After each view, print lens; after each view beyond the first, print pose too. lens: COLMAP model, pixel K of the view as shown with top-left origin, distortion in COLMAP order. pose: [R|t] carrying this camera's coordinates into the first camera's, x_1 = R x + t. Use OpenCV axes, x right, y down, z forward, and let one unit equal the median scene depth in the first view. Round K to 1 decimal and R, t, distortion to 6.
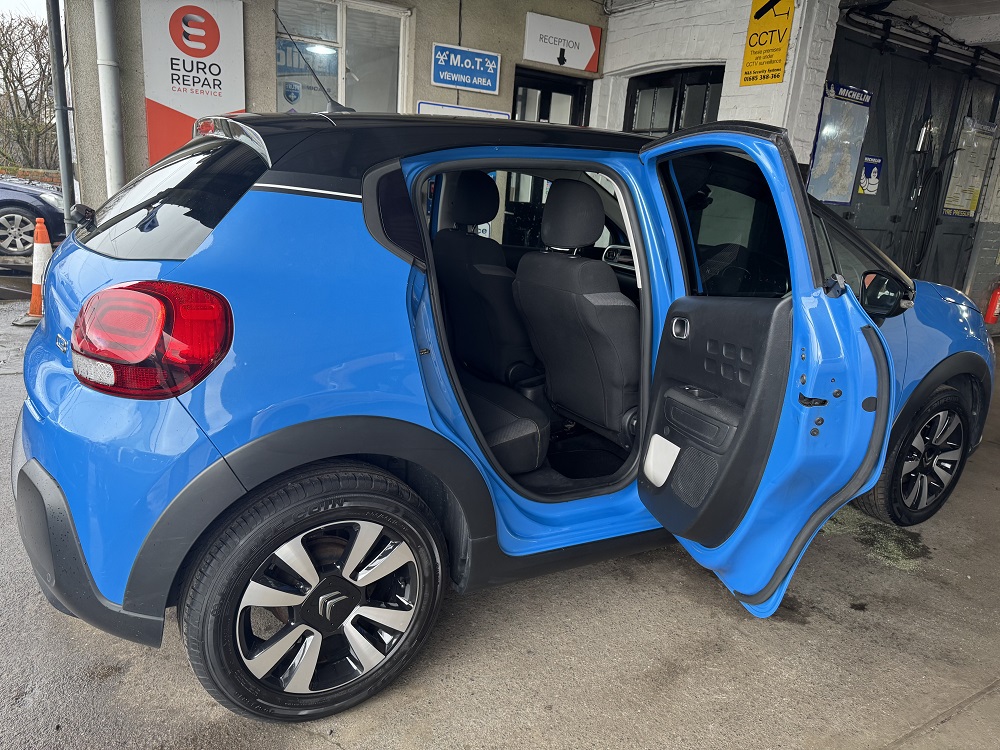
lens RADIAL K [[702.4, 0, 500.0], [0, 702.4, 375.0], [0, 0, 1]] dist [0.043260, -0.050489]
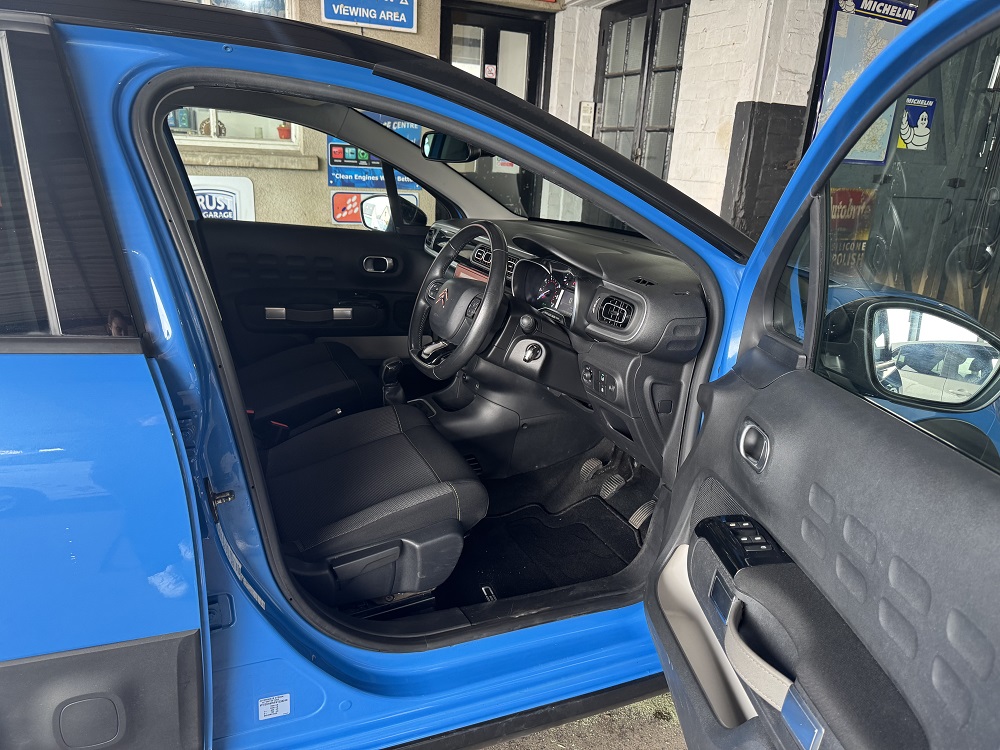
lens RADIAL K [[705.6, 0, 478.8], [0, 705.6, 376.1], [0, 0, 1]] dist [0.001244, -0.002831]
pose [[0.989655, 0.022307, -0.141721, 0.220059], [-0.017314, 0.999189, 0.036367, -0.046359], [0.142417, -0.033537, 0.989238, 0.243635]]
